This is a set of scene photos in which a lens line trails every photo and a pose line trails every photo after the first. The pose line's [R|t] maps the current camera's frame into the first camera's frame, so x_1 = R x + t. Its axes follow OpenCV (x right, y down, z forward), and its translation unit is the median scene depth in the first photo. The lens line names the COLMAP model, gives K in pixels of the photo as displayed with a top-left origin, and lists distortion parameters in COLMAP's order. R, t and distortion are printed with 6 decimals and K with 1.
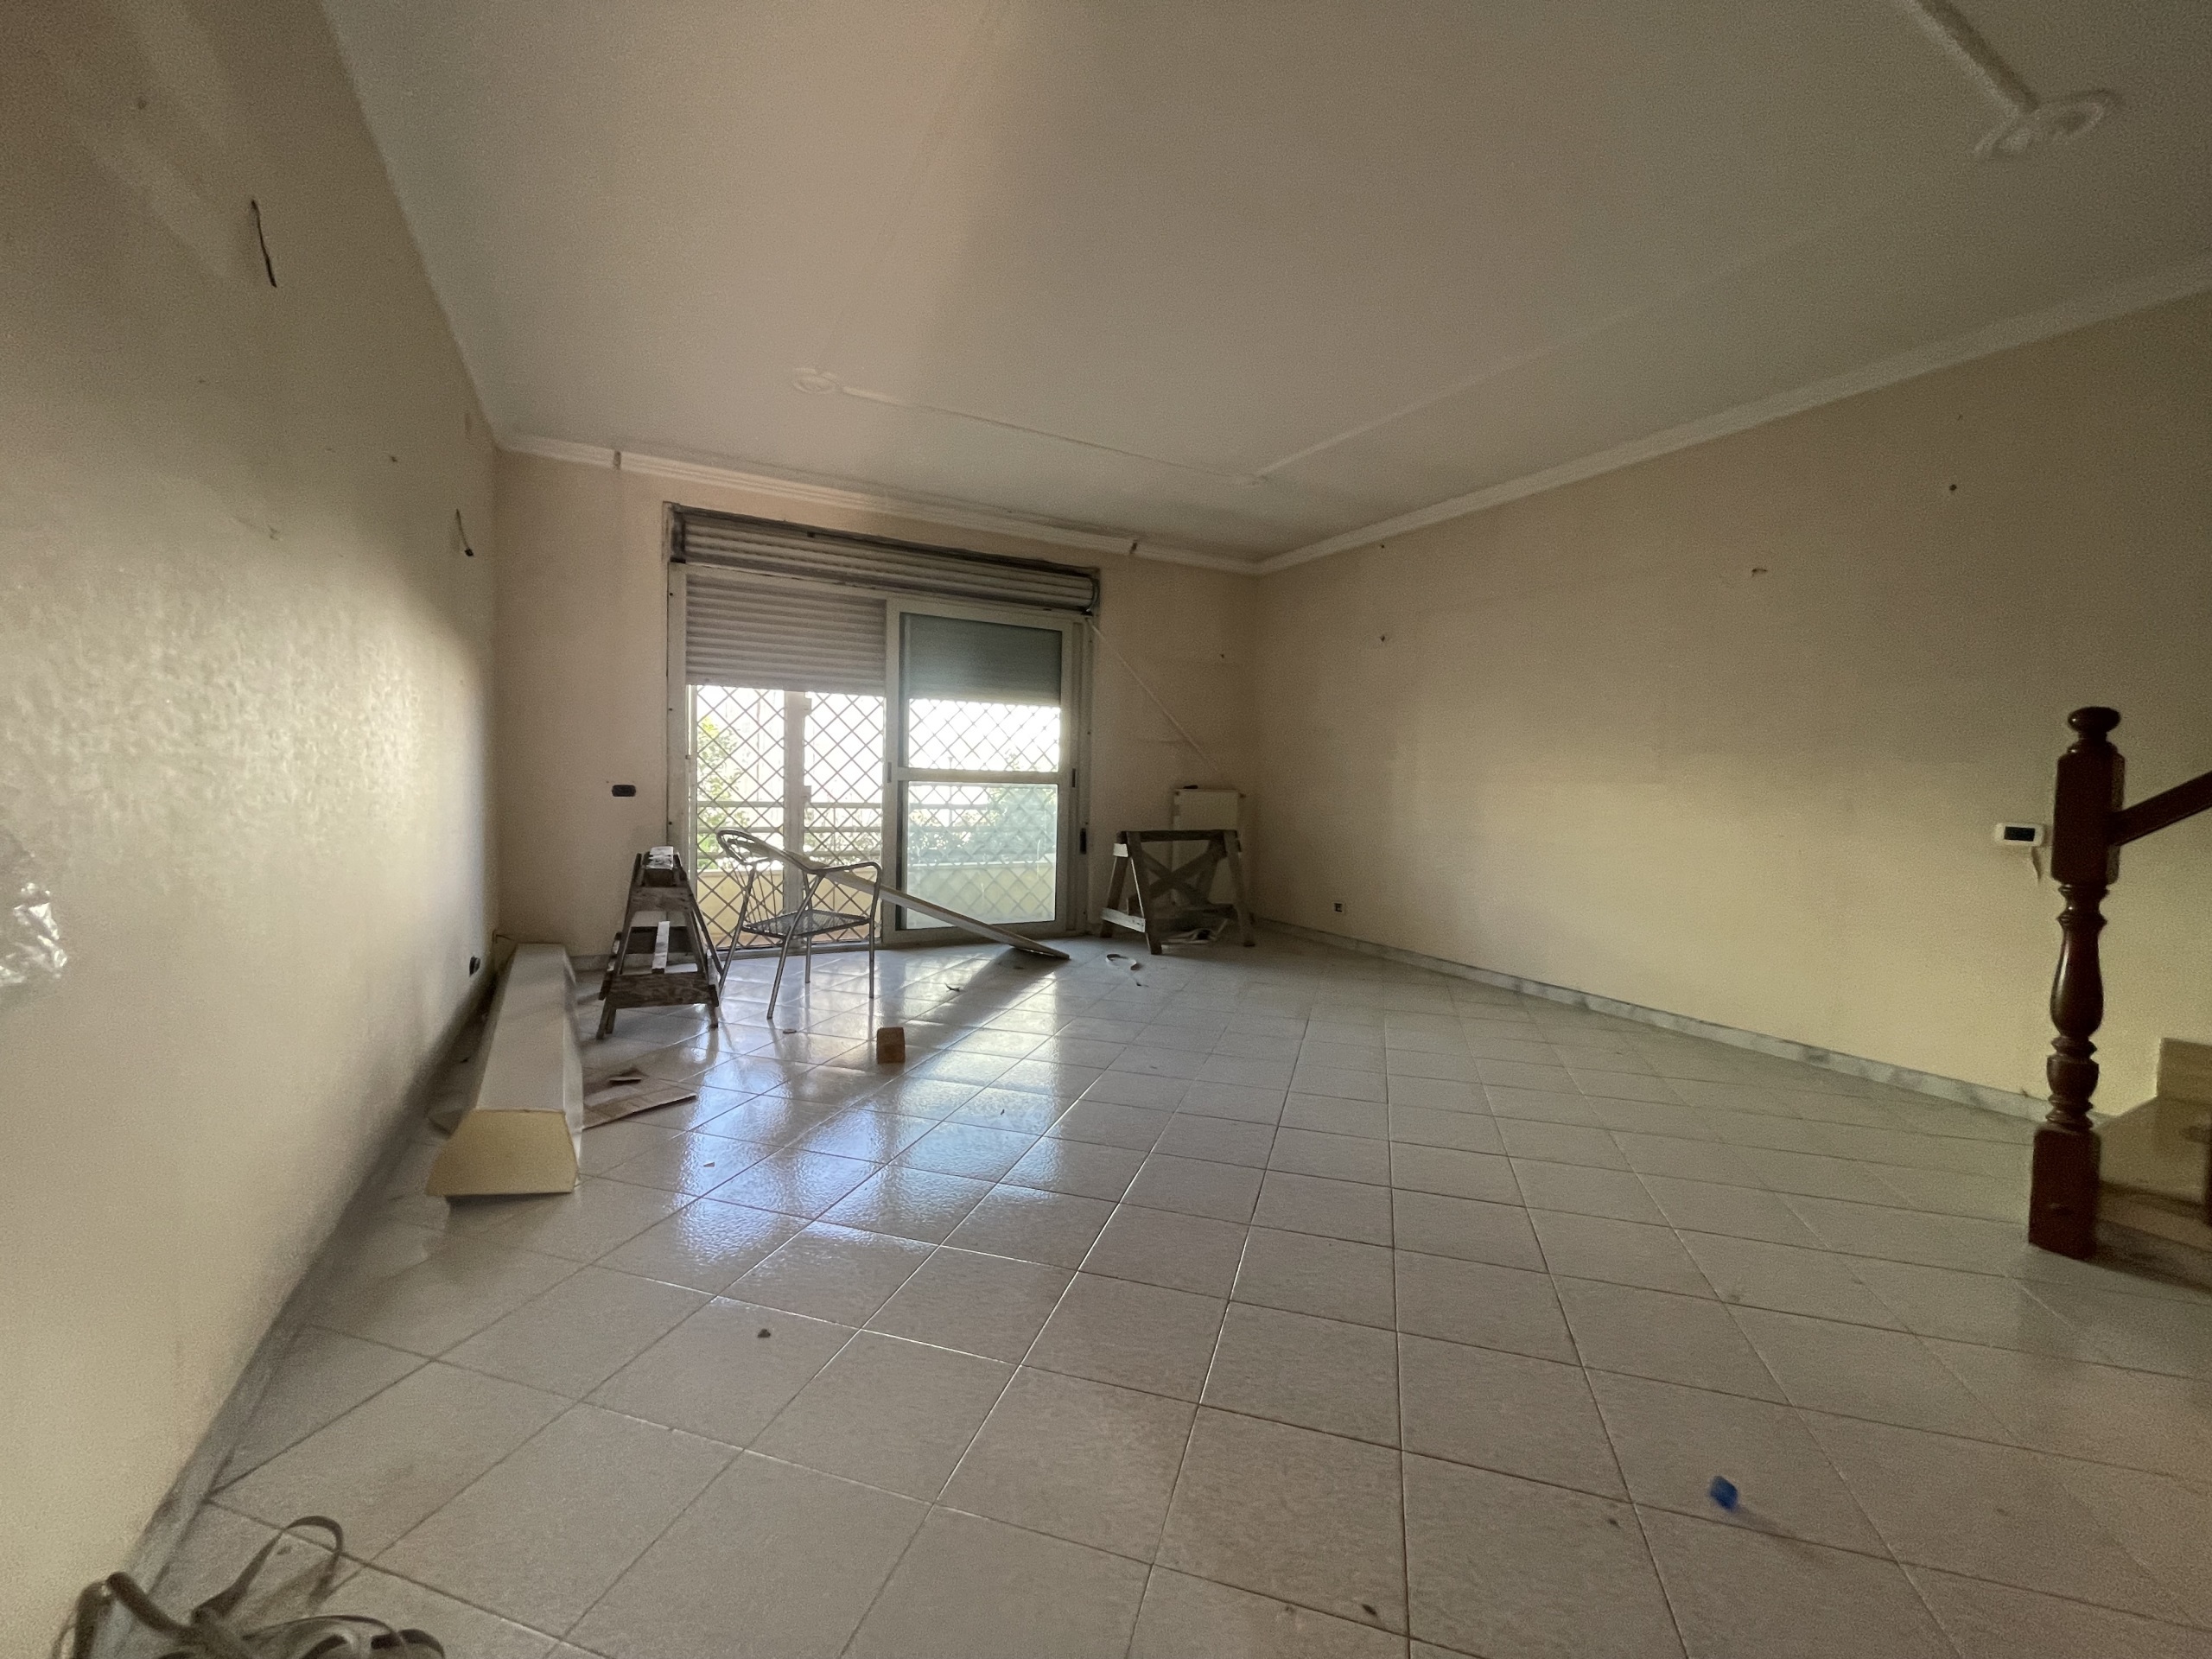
lens RADIAL K [[895.7, 0, 1099.6], [0, 895.7, 830.5], [0, 0, 1]] dist [-0.002372, -0.000350]
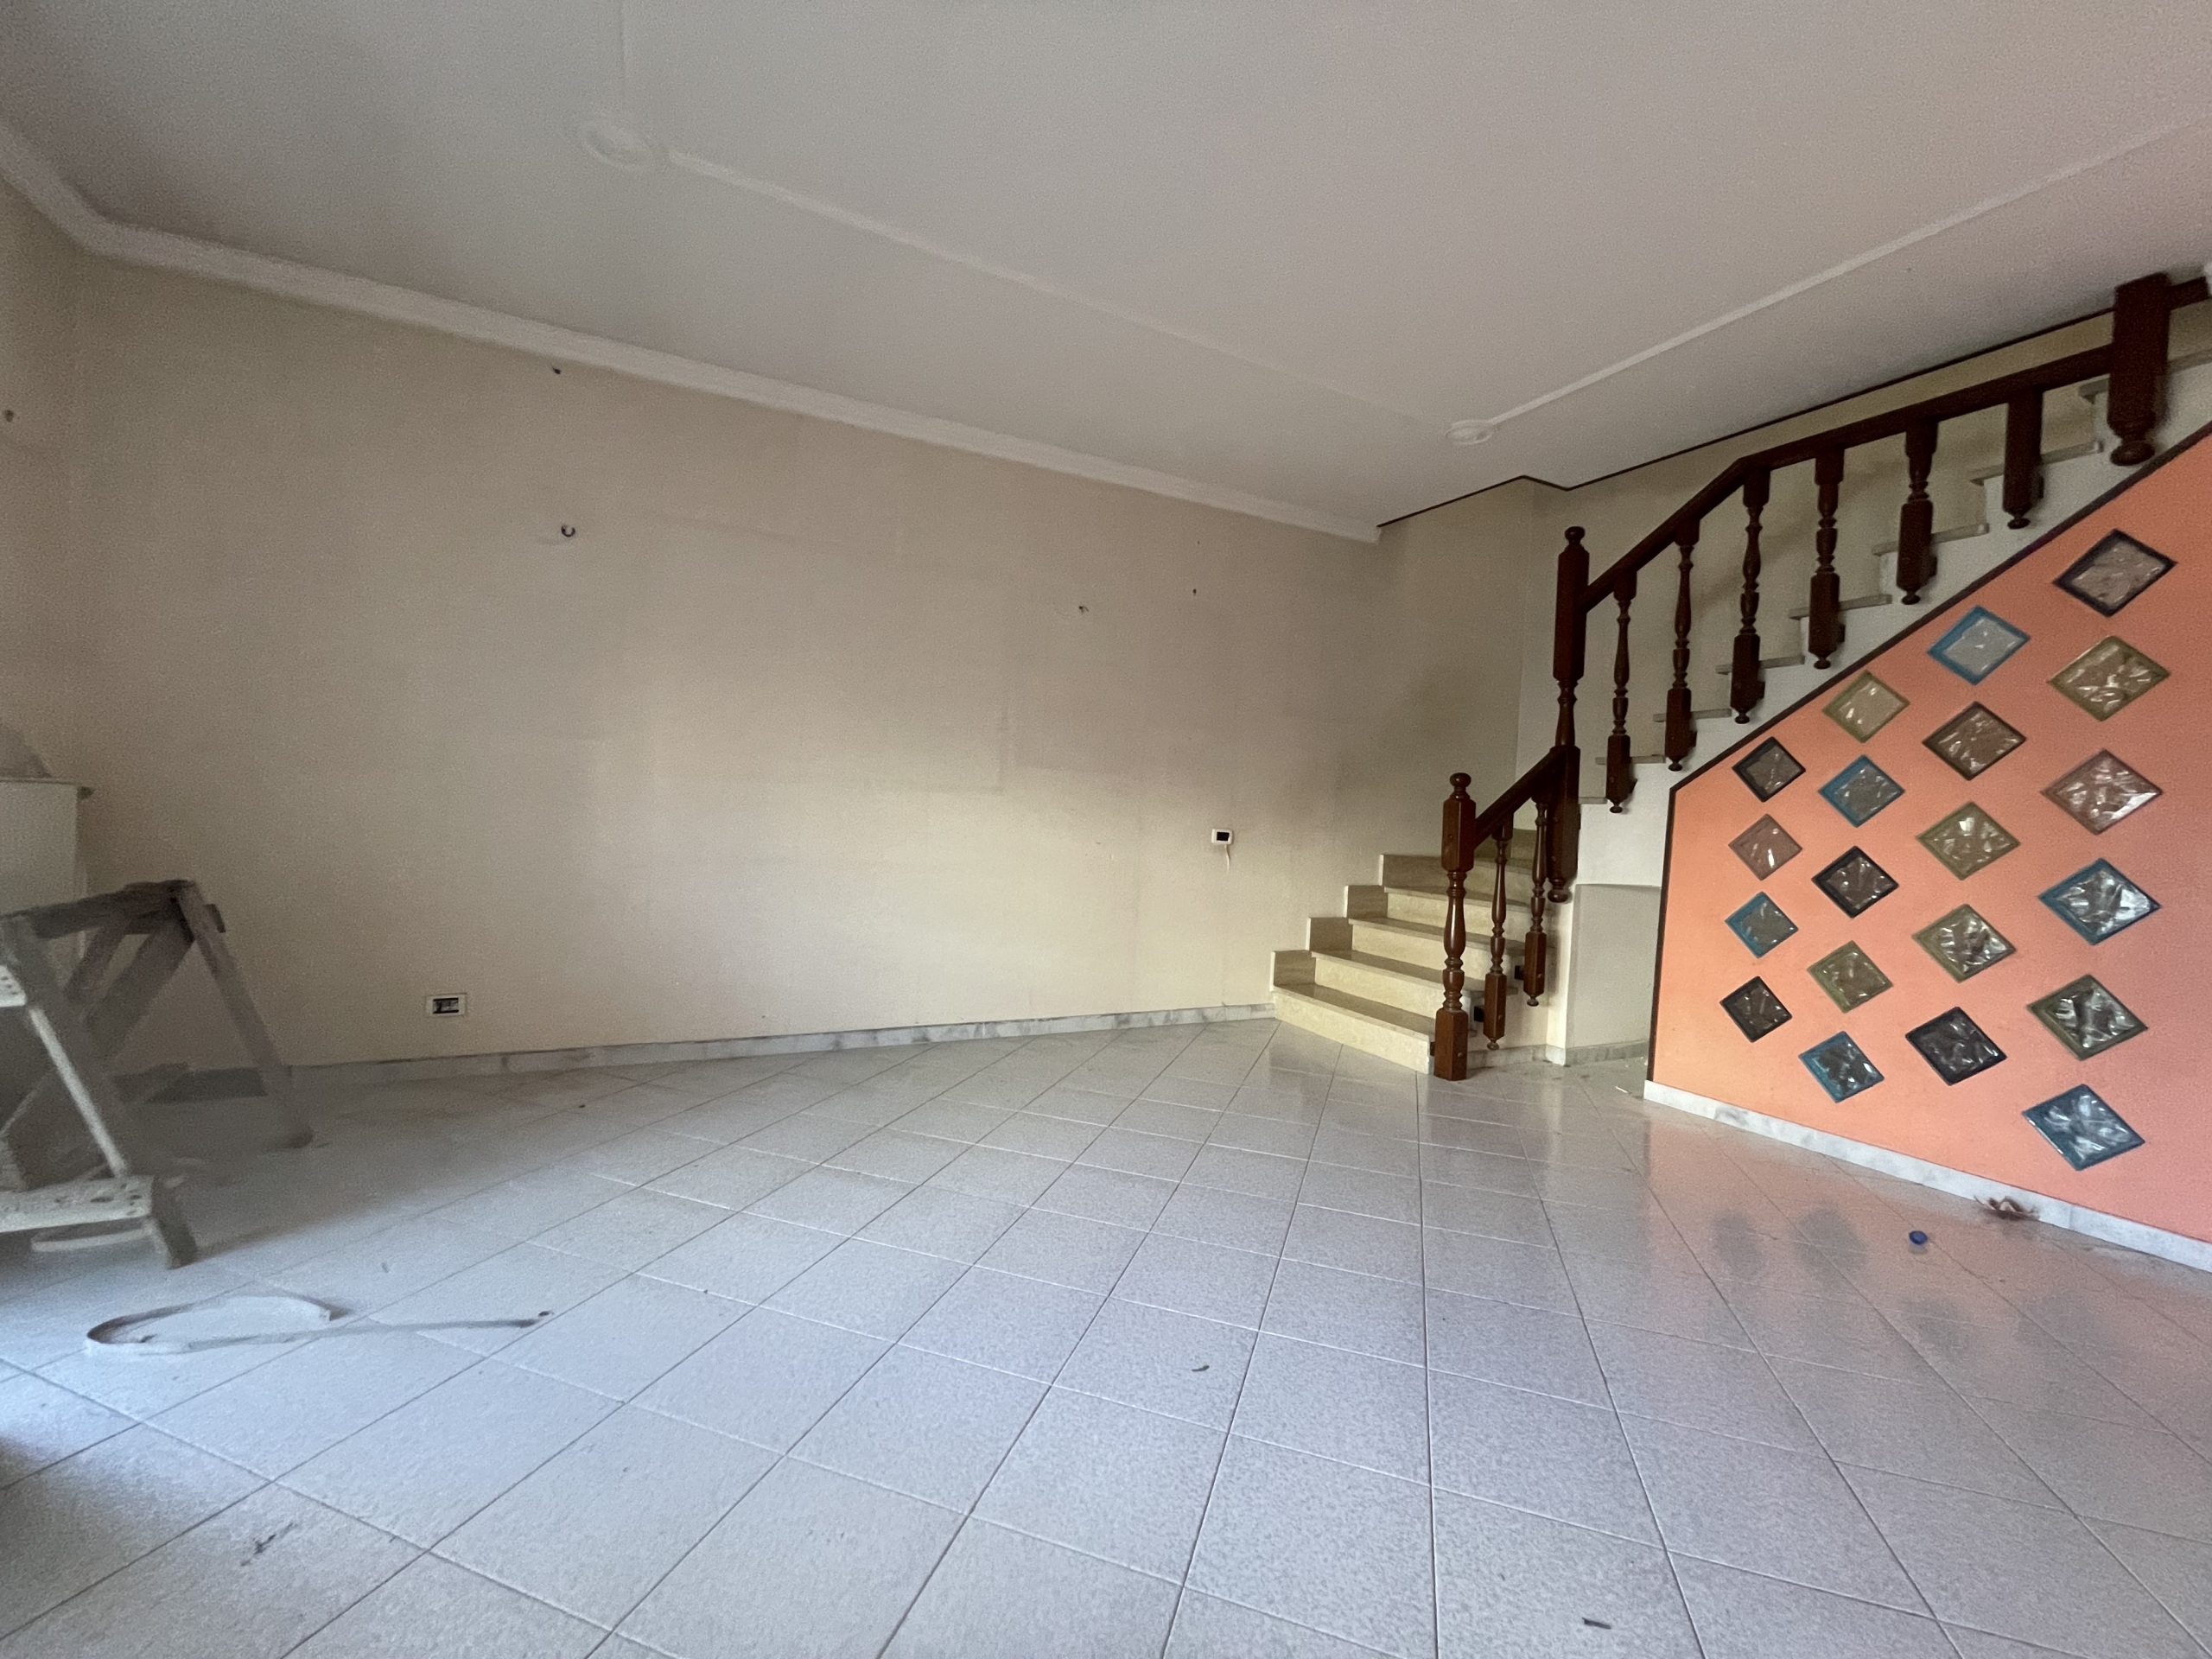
lens RADIAL K [[895.7, 0, 1099.3], [0, 895.7, 825.8], [0, 0, 1]] dist [-0.002372, -0.000350]
pose [[0.019073, -0.040345, 0.999004, -0.336140], [0.008985, 0.999152, 0.040179, -0.052274], [-0.999778, 0.008209, 0.019419, 0.800356]]
